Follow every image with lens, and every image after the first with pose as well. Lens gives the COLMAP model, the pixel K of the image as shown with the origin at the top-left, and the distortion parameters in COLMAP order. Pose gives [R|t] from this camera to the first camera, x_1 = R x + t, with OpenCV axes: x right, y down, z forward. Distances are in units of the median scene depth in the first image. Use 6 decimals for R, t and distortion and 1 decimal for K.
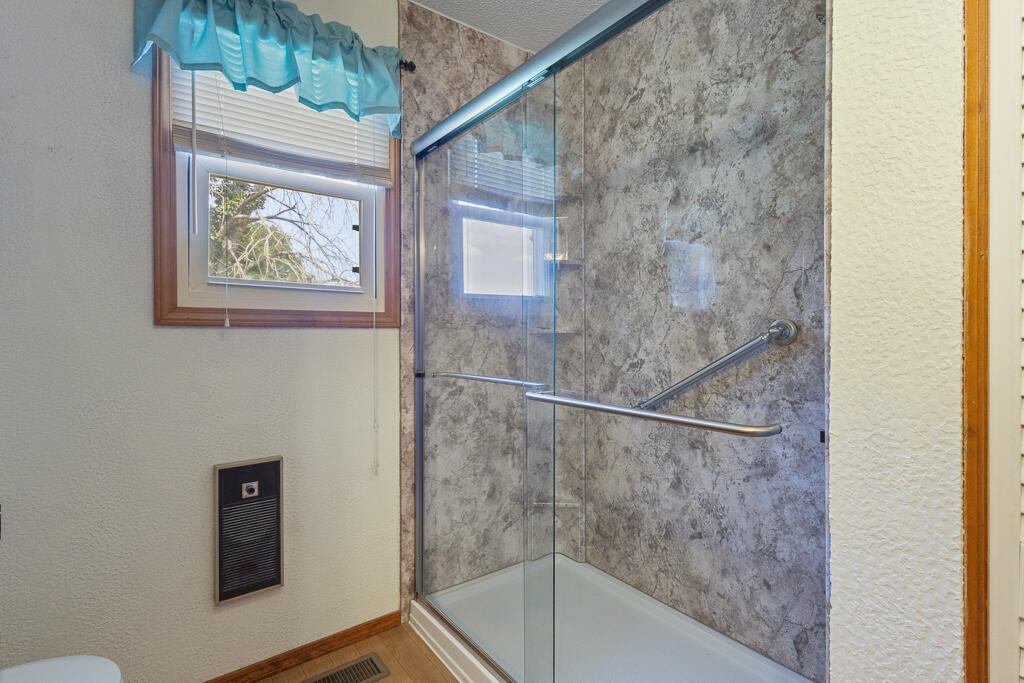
lens RADIAL K [[488.0, 0, 511.2], [0, 488.0, 334.5], [0, 0, 1]] dist [0.002984, -0.000363]
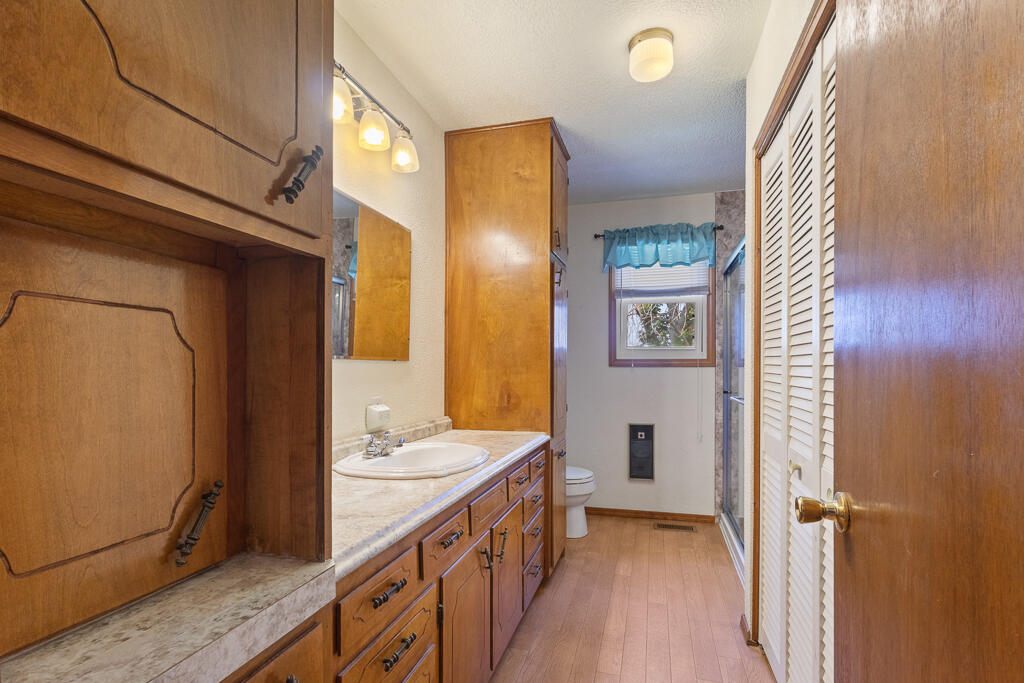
lens RADIAL K [[488.0, 0, 518.6], [0, 488.0, 369.4], [0, 0, 1]] dist [0.002984, -0.000363]
pose [[0.609597, 0.000932, -0.792711, 0.891923], [-0.002391, 0.999997, -0.000663, -0.000393], [0.792708, 0.002299, 0.609598, -0.836305]]
